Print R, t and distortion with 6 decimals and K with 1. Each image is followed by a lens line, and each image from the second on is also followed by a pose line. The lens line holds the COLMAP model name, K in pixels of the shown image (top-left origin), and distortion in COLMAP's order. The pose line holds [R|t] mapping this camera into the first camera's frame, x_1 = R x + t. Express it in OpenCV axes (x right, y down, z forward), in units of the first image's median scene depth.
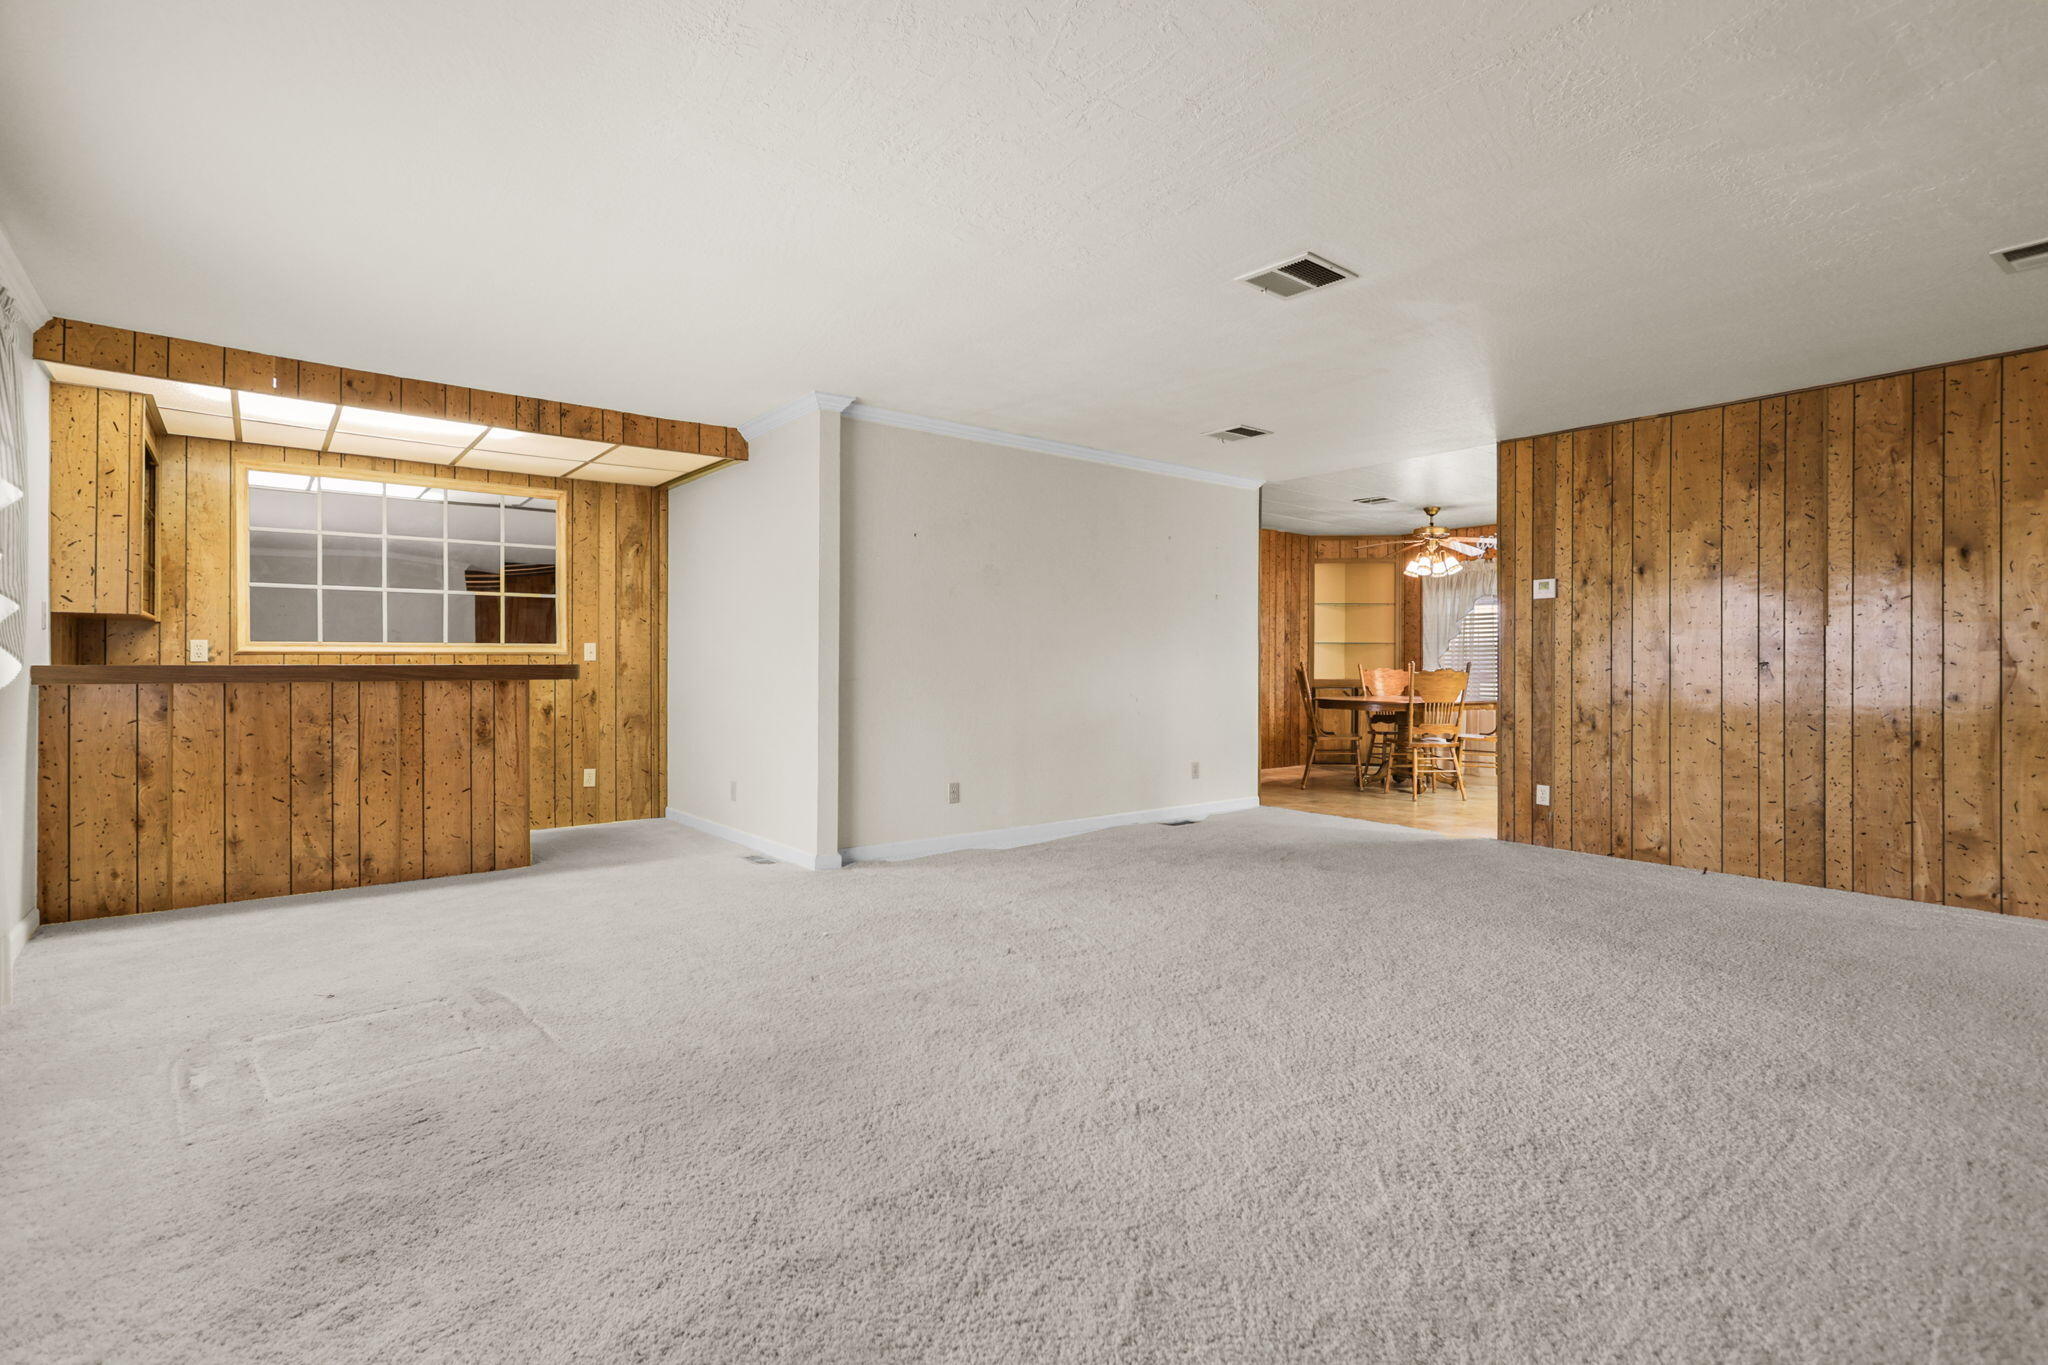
lens RADIAL K [[966.3, 0, 1025.1], [0, 966.3, 671.2], [0, 0, 1]] dist [0.002232, 0.000228]
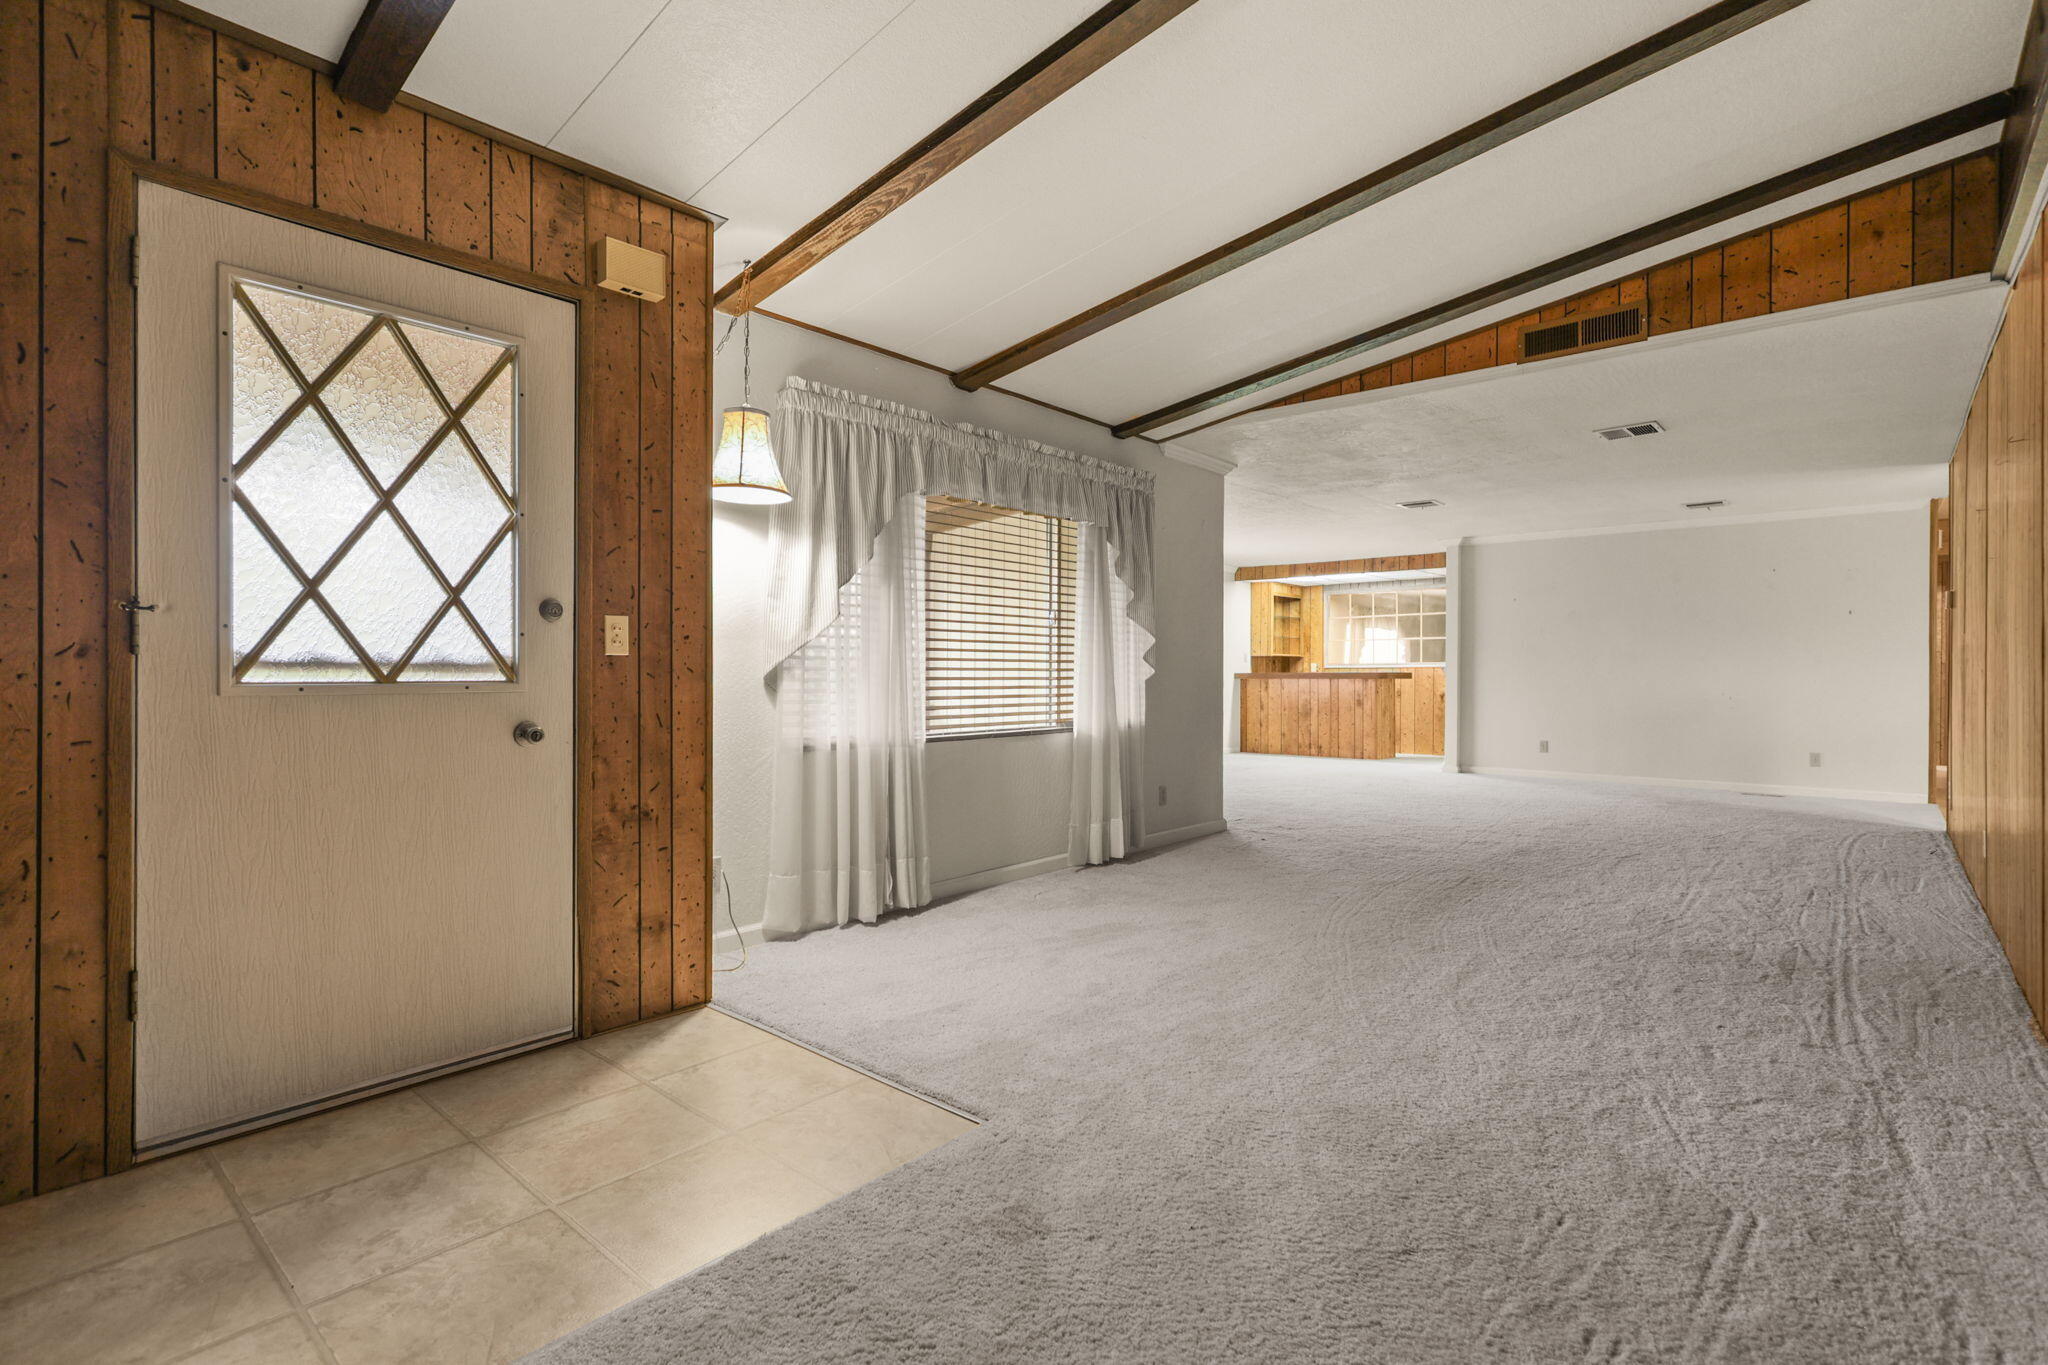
lens RADIAL K [[966.3, 0, 1025.1], [0, 966.3, 671.2], [0, 0, 1]] dist [0.002232, 0.000228]
pose [[0.185543, -0.001357, -0.982635, 1.419991], [-0.003540, 0.999992, -0.002049, -0.000831], [0.982630, 0.003858, 0.185536, -0.220412]]
